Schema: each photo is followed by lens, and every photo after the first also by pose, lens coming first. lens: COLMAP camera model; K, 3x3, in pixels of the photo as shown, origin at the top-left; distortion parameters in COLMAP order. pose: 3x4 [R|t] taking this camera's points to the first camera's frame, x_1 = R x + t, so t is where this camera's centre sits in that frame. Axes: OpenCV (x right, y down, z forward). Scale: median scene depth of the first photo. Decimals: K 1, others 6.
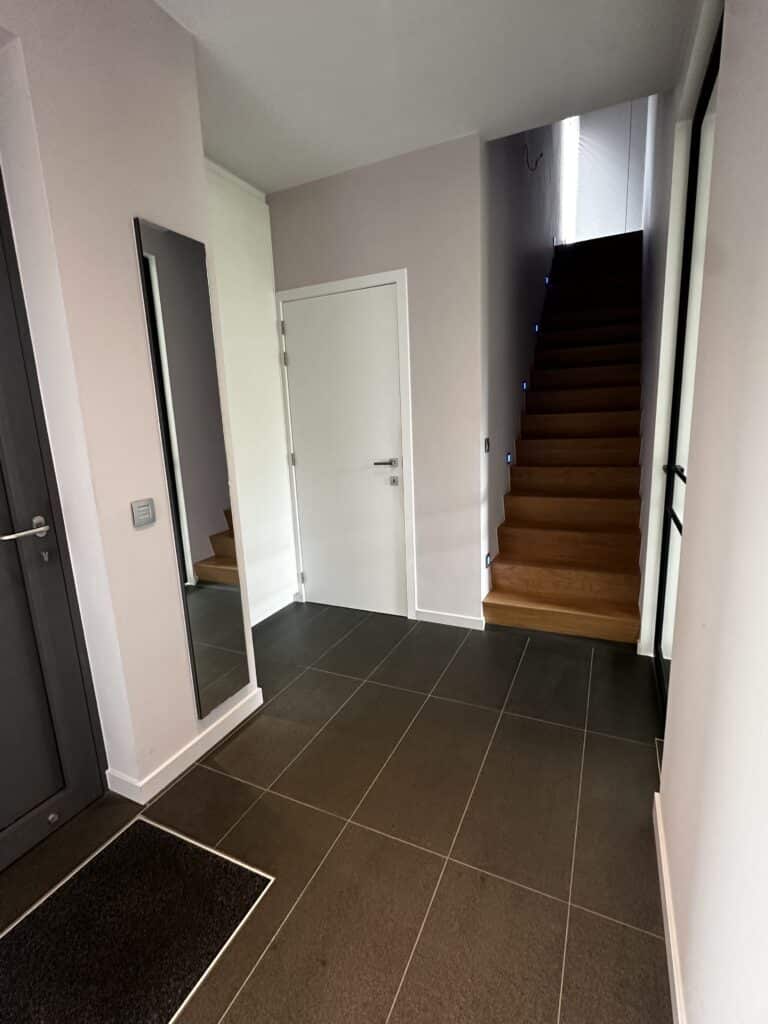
lens RADIAL K [[478.7, 0, 384.0], [0, 478.7, 512.0], [0, 0, 1]] dist [-0.001030, -0.000733]
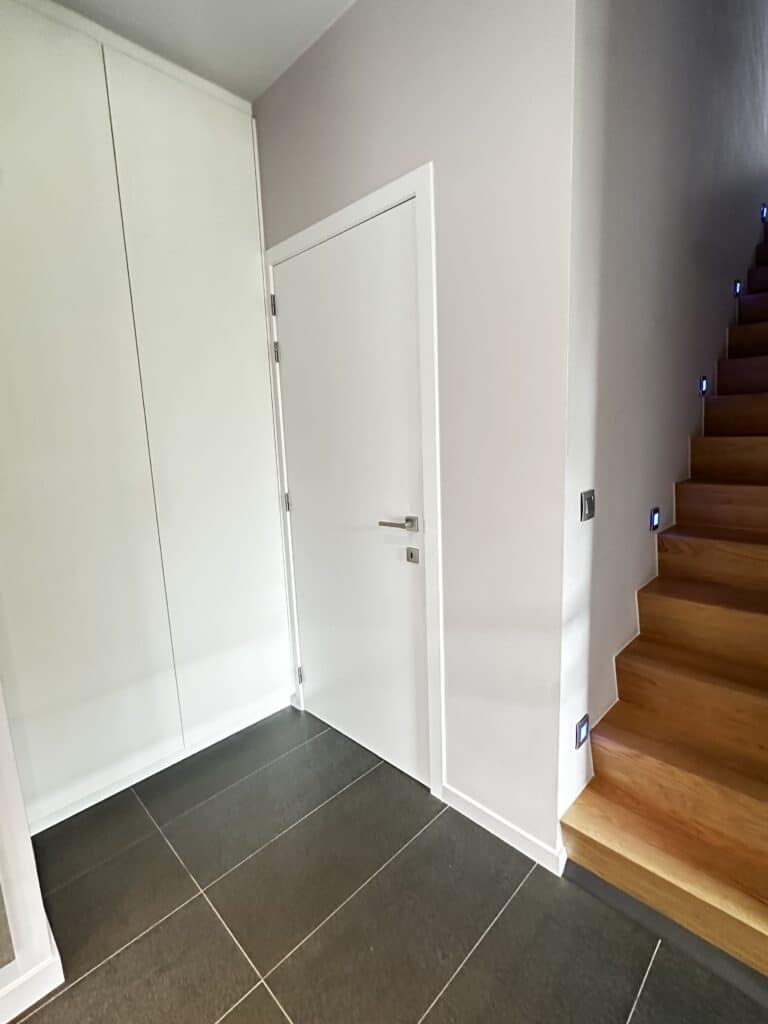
lens RADIAL K [[478.7, 0, 384.0], [0, 478.7, 512.0], [0, 0, 1]] dist [-0.001030, -0.000733]
pose [[0.943164, 0.060712, -0.326734, 0.169436], [-0.068258, 0.997599, -0.011669, -0.105883], [0.325241, 0.033308, 0.945044, 0.448212]]
